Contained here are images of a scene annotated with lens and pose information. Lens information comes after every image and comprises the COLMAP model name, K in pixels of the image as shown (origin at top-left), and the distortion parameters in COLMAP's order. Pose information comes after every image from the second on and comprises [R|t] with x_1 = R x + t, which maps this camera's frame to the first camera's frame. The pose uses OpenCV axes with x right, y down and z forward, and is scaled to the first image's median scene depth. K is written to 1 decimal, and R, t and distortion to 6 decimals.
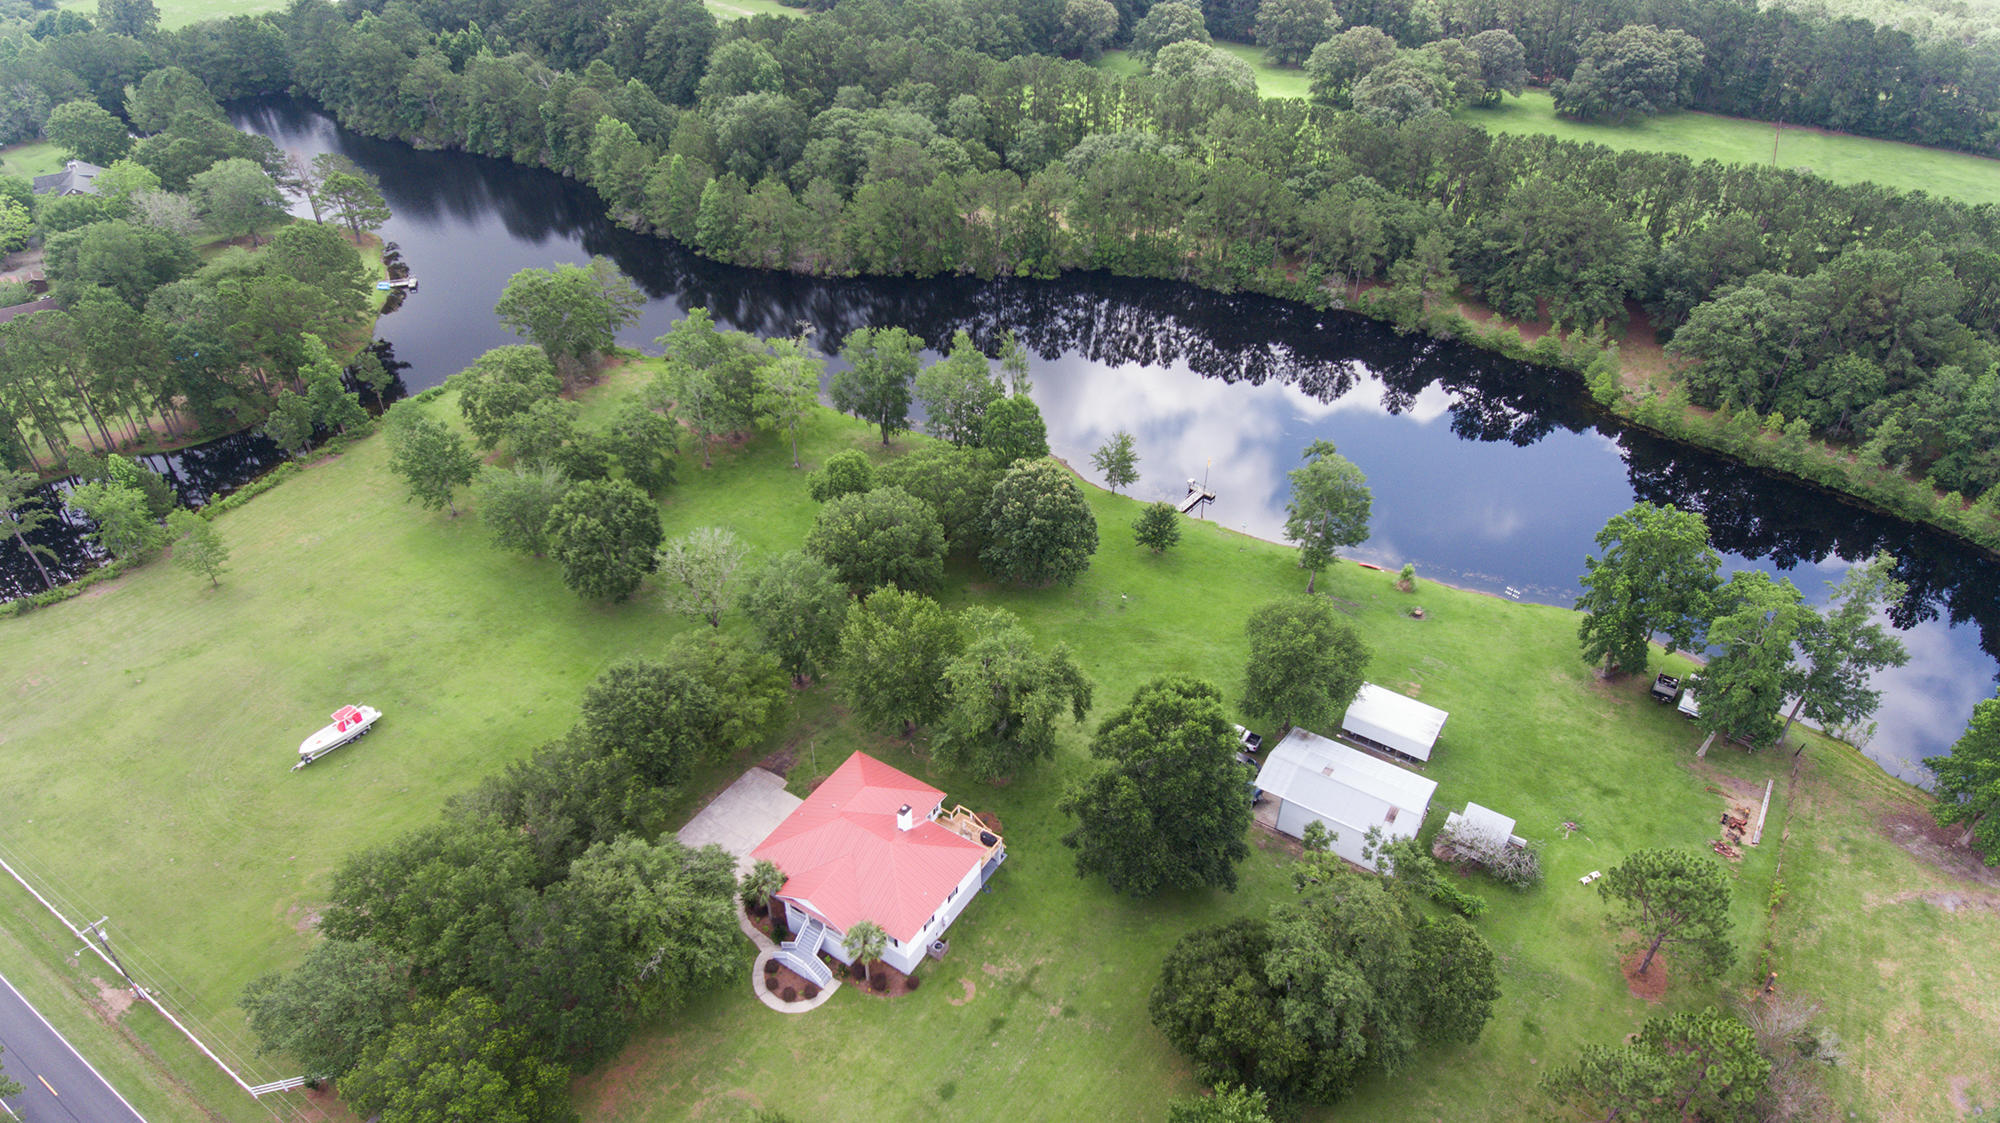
lens RADIAL K [[1185.8, 0, 986.2], [0, 1185.8, 620.7], [0, 0, 1]] dist [-0.028310, 0.025689]
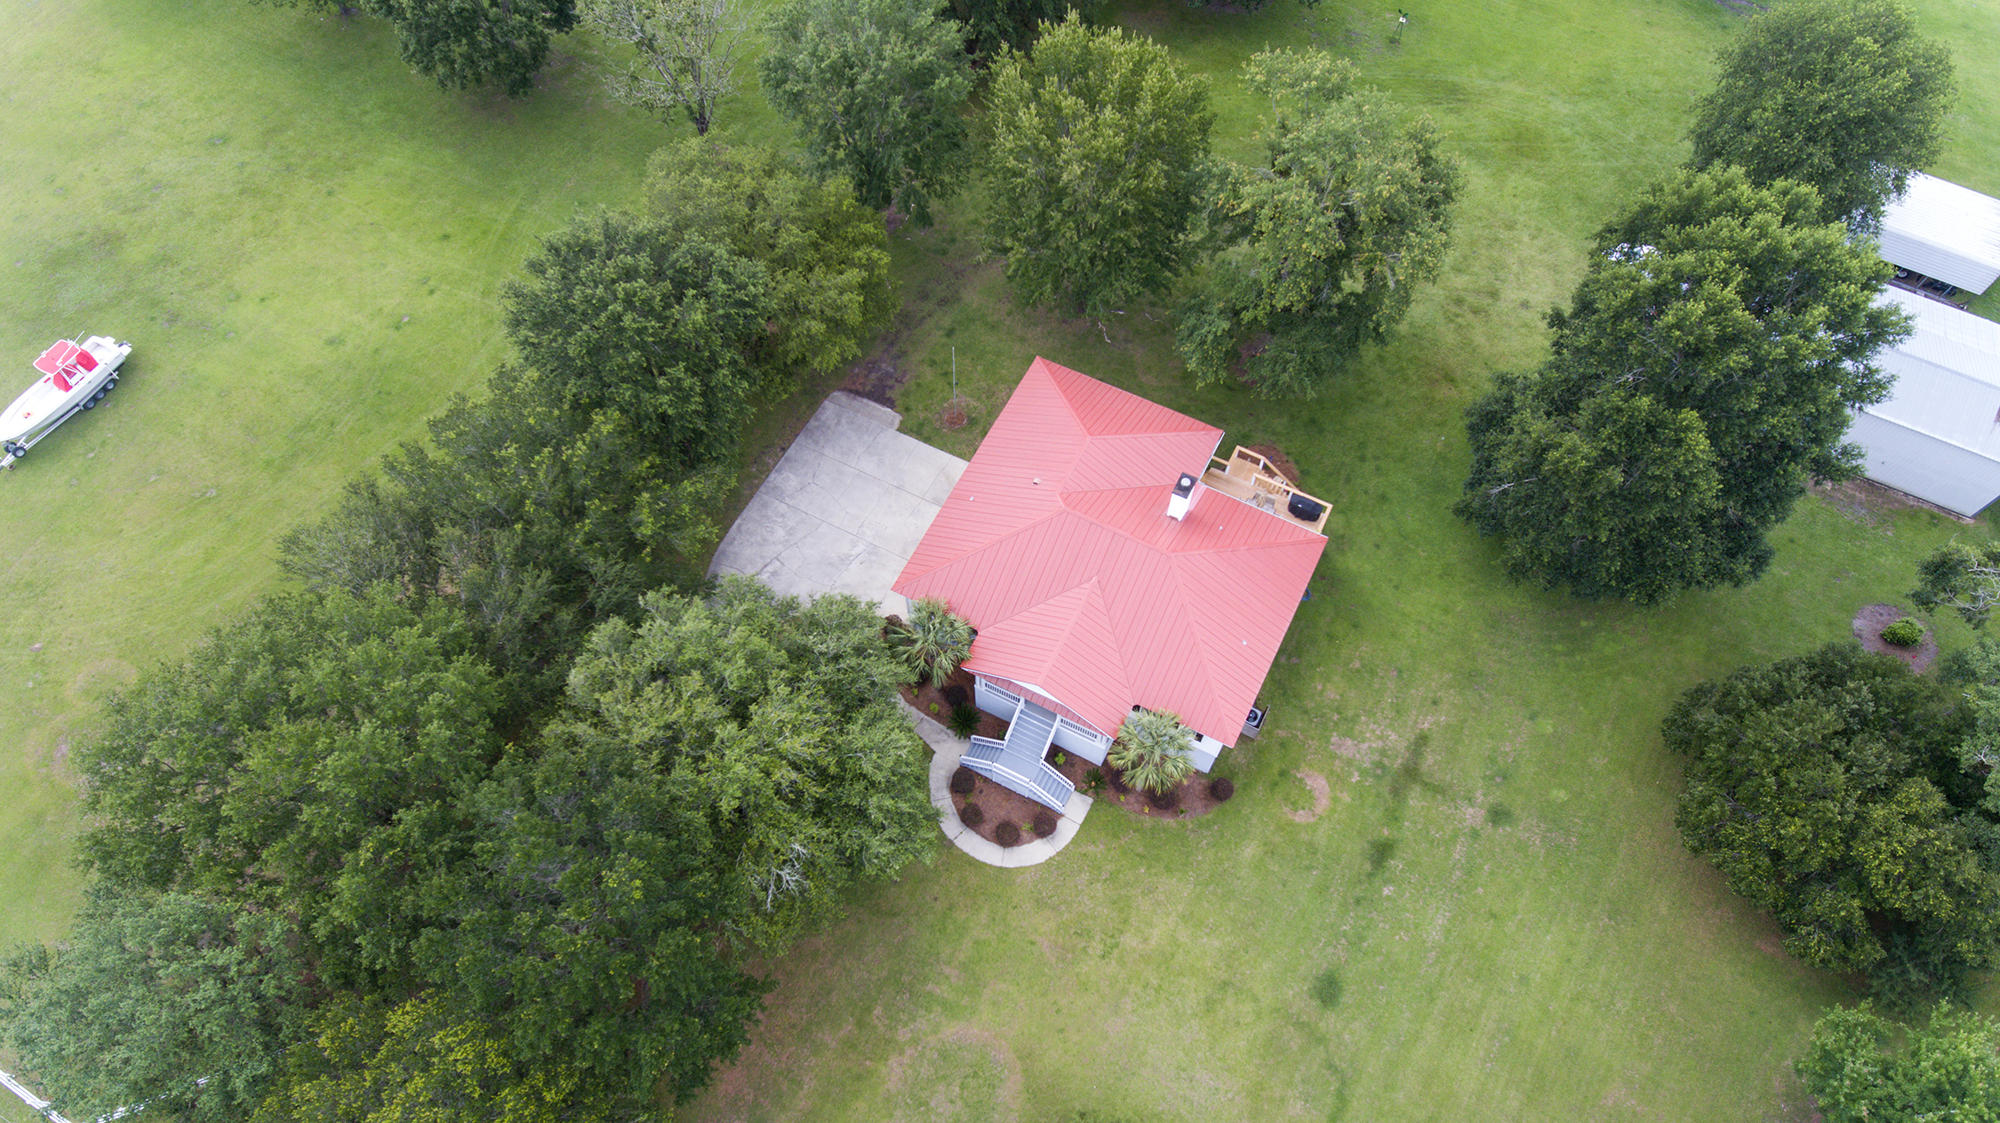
lens RADIAL K [[1190.6, 0, 992.7], [0, 1190.6, 617.3], [0, 0, 1]] dist [-0.019673, 0.001719]
pose [[0.994903, -0.090703, 0.044059, -0.161670], [0.064412, 0.907815, 0.414395, -0.009062], [-0.077584, -0.409445, 0.909030, 0.453434]]
